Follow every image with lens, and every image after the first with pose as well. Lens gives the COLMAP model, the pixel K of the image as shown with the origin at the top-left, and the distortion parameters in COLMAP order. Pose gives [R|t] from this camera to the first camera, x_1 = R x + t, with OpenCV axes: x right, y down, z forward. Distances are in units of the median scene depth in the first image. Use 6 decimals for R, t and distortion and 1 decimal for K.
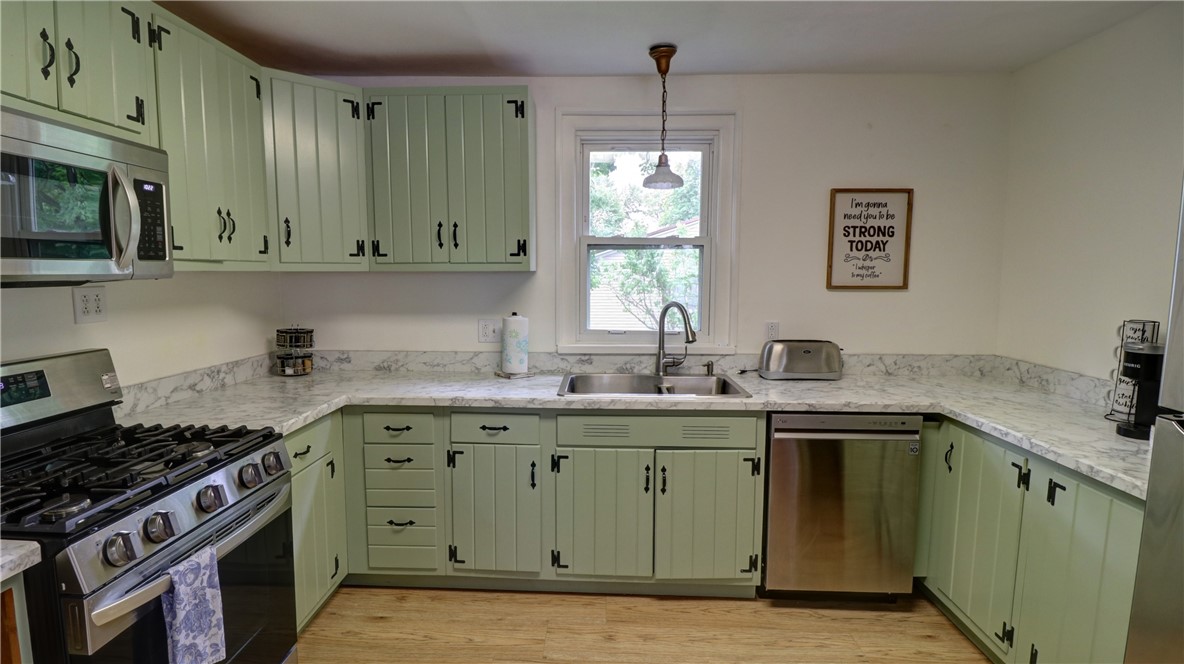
lens RADIAL K [[579.5, 0, 589.7], [0, 579.5, 327.8], [0, 0, 1]] dist [0.000142, -0.013238]
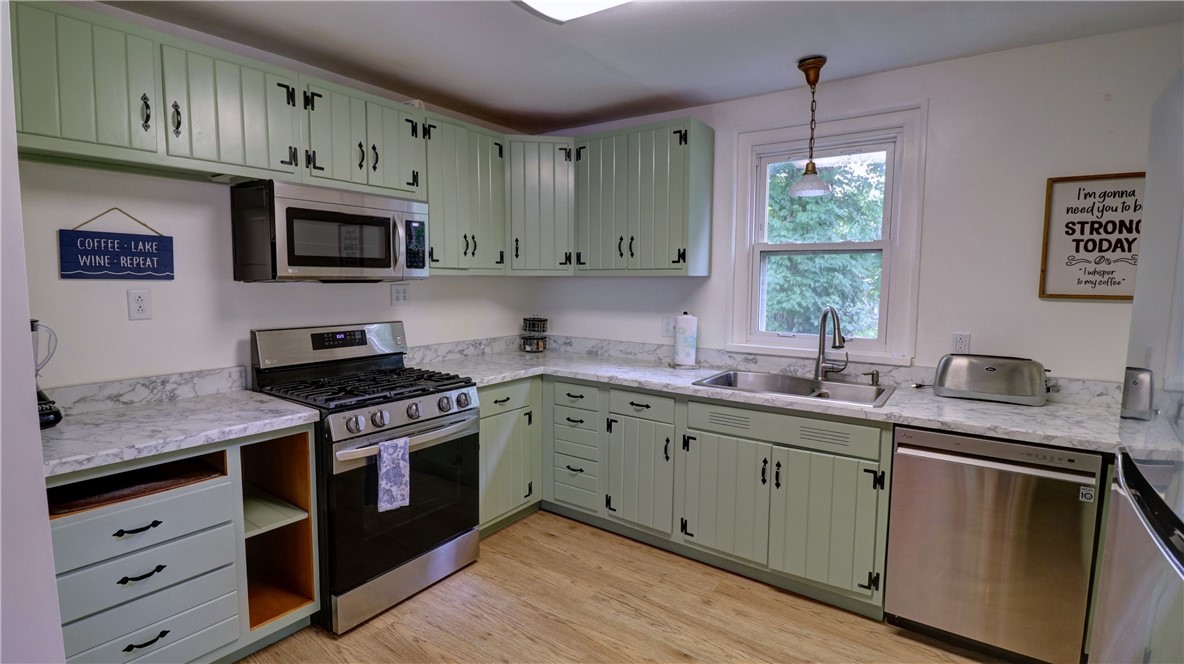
lens RADIAL K [[558.2, 0, 571.2], [0, 558.2, 327.8], [0, 0, 1]] dist [-0.000106, -0.015241]
pose [[0.824910, 0.052697, -0.562803, 0.355293], [-0.057595, 0.998299, 0.009057, 0.009264], [0.562323, 0.024943, 0.826542, -0.048596]]
